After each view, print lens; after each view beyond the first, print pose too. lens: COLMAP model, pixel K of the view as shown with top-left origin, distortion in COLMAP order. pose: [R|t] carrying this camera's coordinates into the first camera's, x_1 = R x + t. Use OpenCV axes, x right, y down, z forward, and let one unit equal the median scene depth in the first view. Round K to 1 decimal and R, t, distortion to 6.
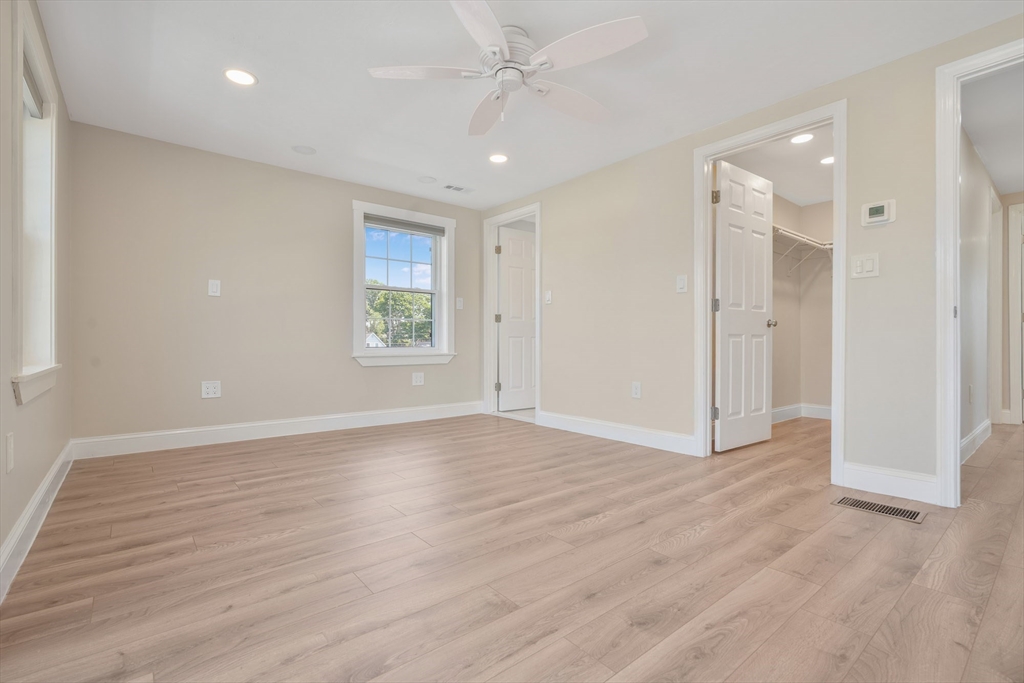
lens RADIAL K [[463.8, 0, 506.0], [0, 463.8, 346.4], [0, 0, 1]] dist [-0.007767, 0.004643]
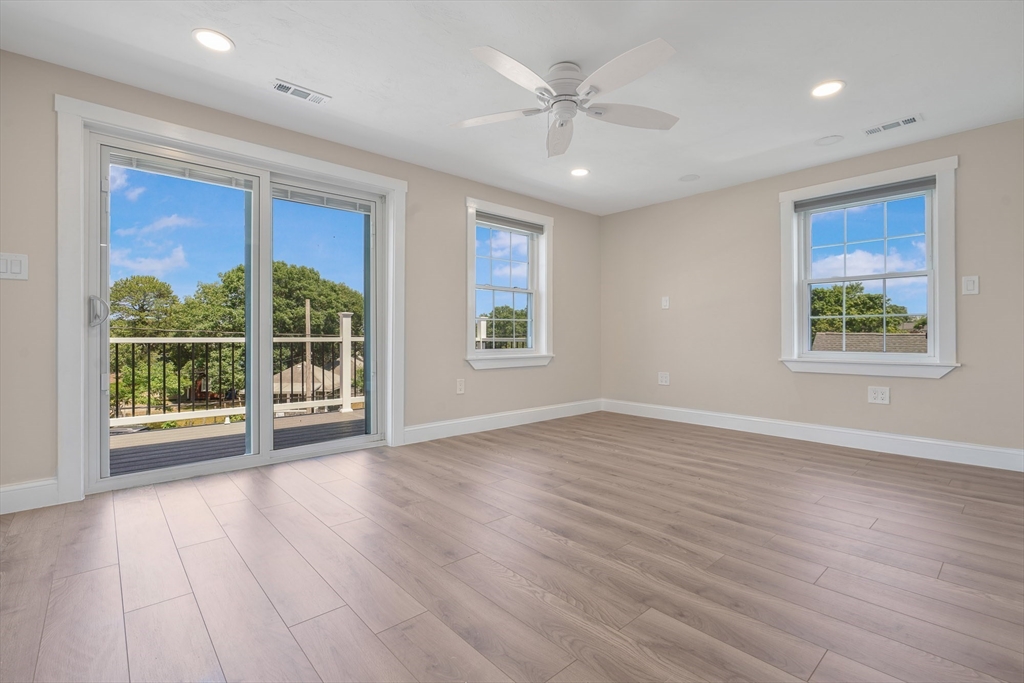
lens RADIAL K [[463.8, 0, 521.5], [0, 463.8, 343.5], [0, 0, 1]] dist [-0.007767, 0.004643]
pose [[0.051429, 0.002236, -0.998674, 1.033625], [-0.007335, 0.999971, 0.001861, -0.016110], [0.998650, 0.007230, 0.051444, 0.814156]]
